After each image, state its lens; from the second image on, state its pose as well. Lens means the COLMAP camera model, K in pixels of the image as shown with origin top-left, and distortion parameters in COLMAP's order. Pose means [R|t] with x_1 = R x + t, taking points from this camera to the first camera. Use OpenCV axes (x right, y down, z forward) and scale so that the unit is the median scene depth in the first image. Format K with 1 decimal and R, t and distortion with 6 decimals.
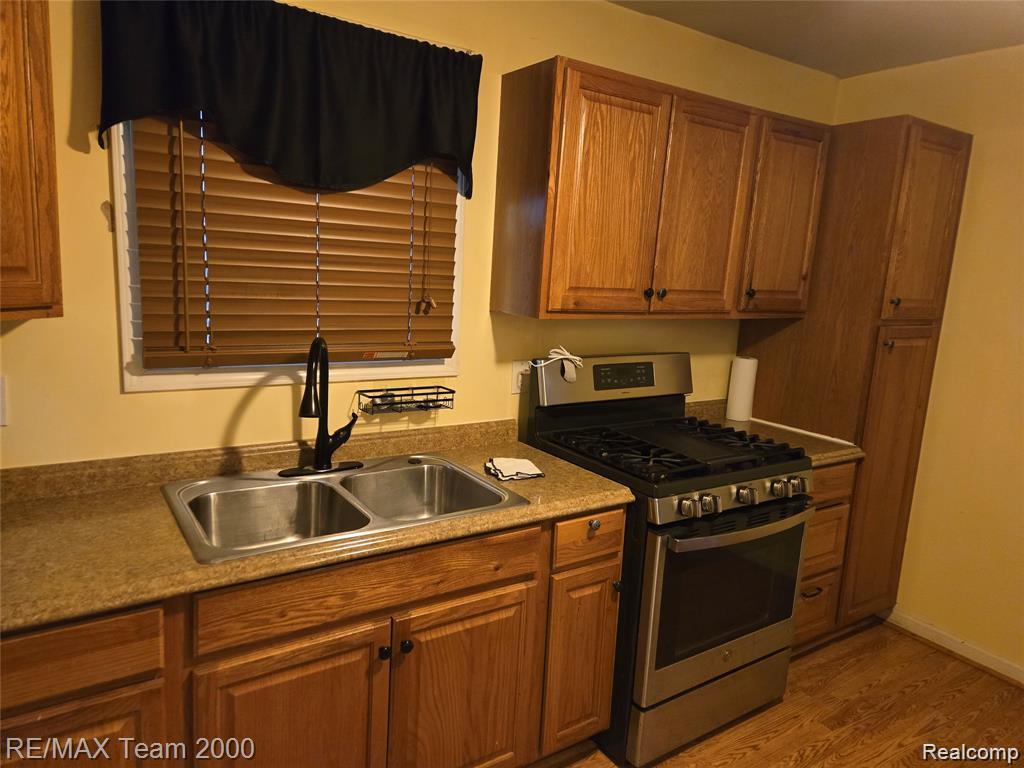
lens RADIAL K [[684.0, 0, 506.1], [0, 684.0, 383.3], [0, 0, 1]] dist [0.029652, -0.004961]
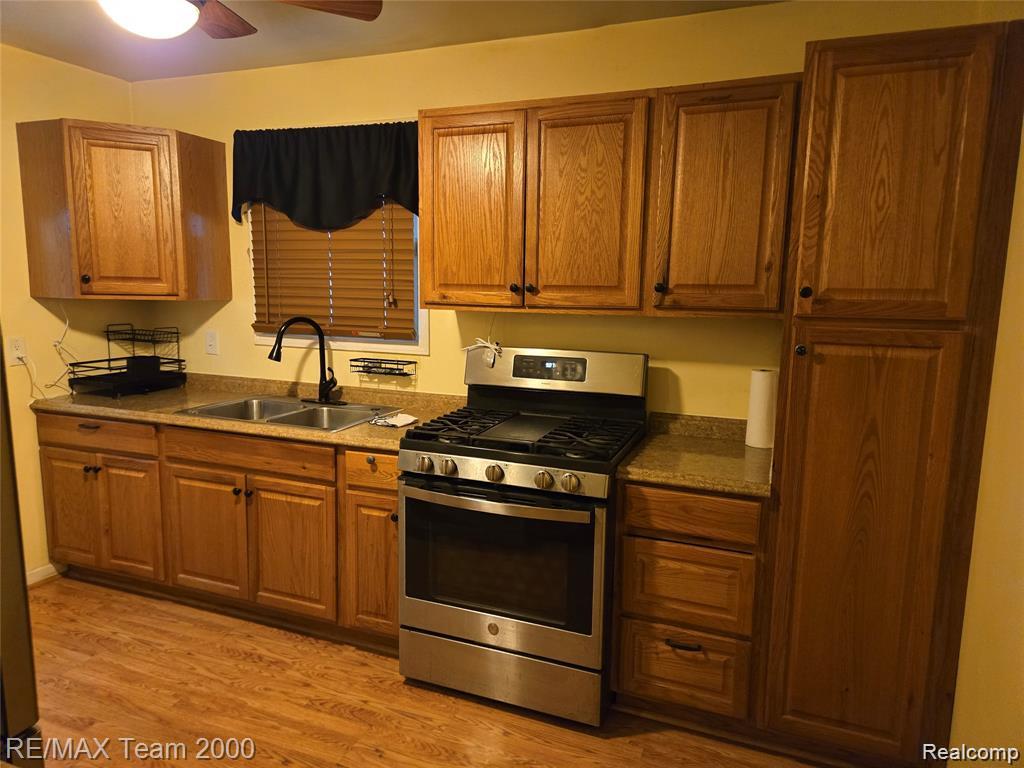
lens RADIAL K [[684.0, 0, 504.3], [0, 684.0, 383.1], [0, 0, 1]] dist [0.029652, -0.004961]
pose [[0.567691, 0.076239, -0.819704, 1.187992], [-0.128143, 0.991750, 0.003495, 0.020410], [0.813207, 0.103056, 0.572777, 0.388716]]
